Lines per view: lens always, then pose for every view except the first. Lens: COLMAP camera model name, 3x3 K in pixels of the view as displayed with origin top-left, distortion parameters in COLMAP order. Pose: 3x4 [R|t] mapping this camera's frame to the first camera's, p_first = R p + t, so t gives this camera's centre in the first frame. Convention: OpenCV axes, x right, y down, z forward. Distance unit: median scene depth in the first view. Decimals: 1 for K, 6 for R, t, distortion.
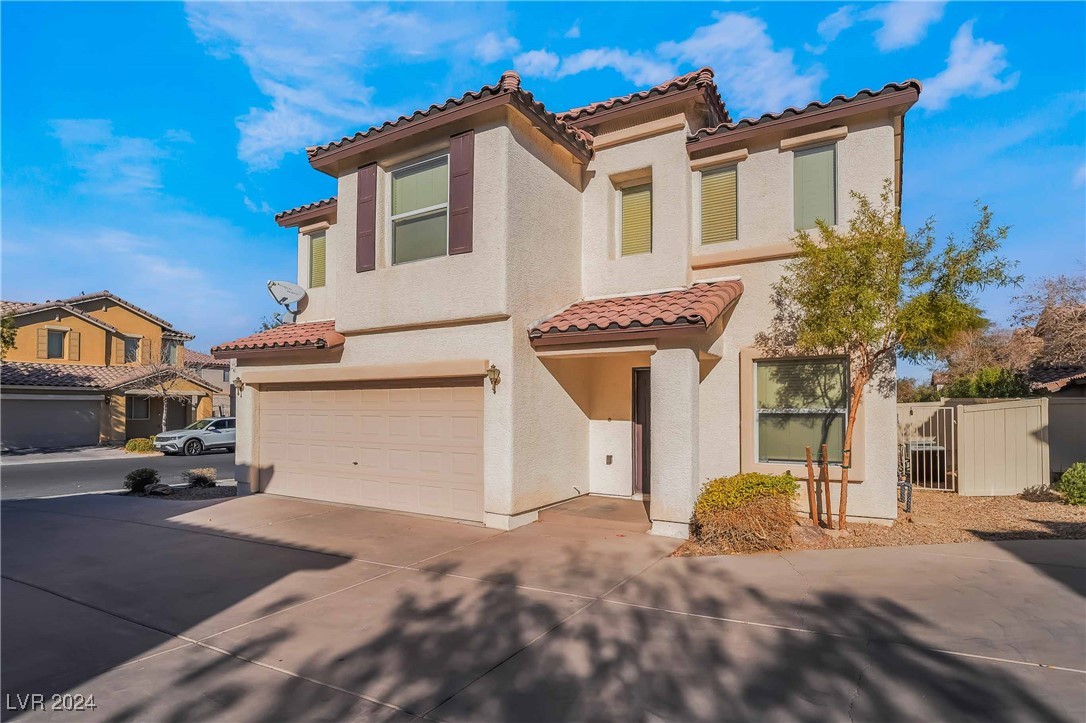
lens RADIAL K [[547.3, 0, 561.4], [0, 547.3, 405.1], [0, 0, 1]] dist [-0.012566, -0.000749]
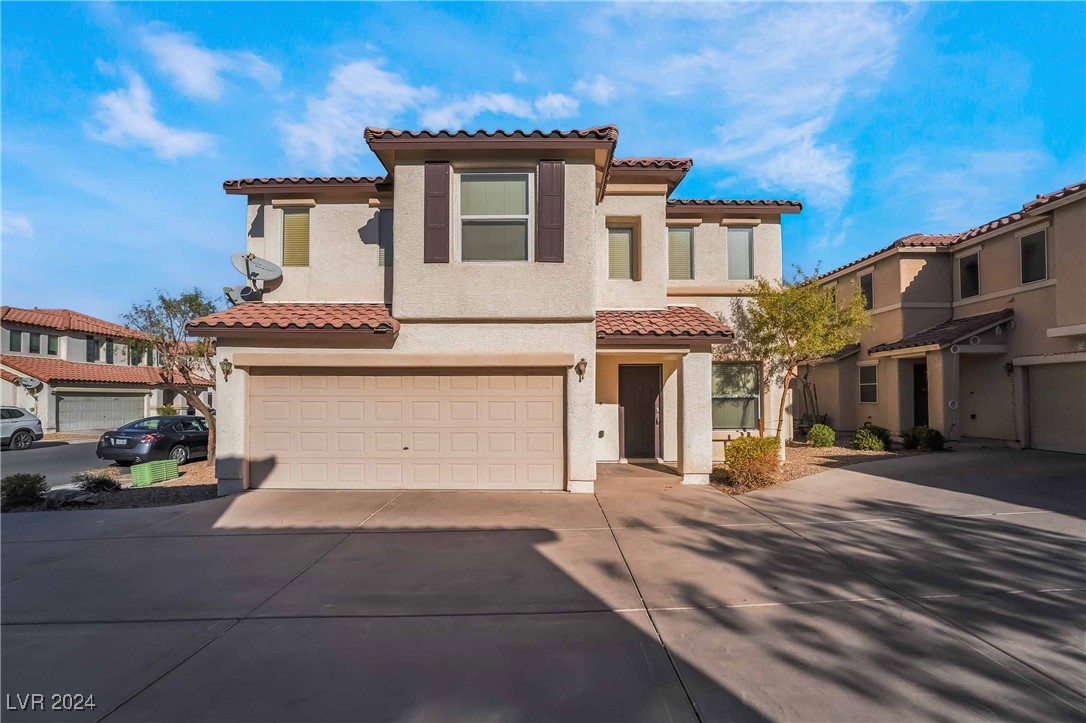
lens RADIAL K [[447.1, 0, 545.9], [0, 447.1, 394.0], [0, 0, 1]] dist [-0.020967, 0.001000]
pose [[0.867292, 0.001825, 0.497796, -0.663639], [-0.001752, 0.999998, -0.000614, 0.006241], [-0.497796, -0.000340, 0.867294, 0.173657]]
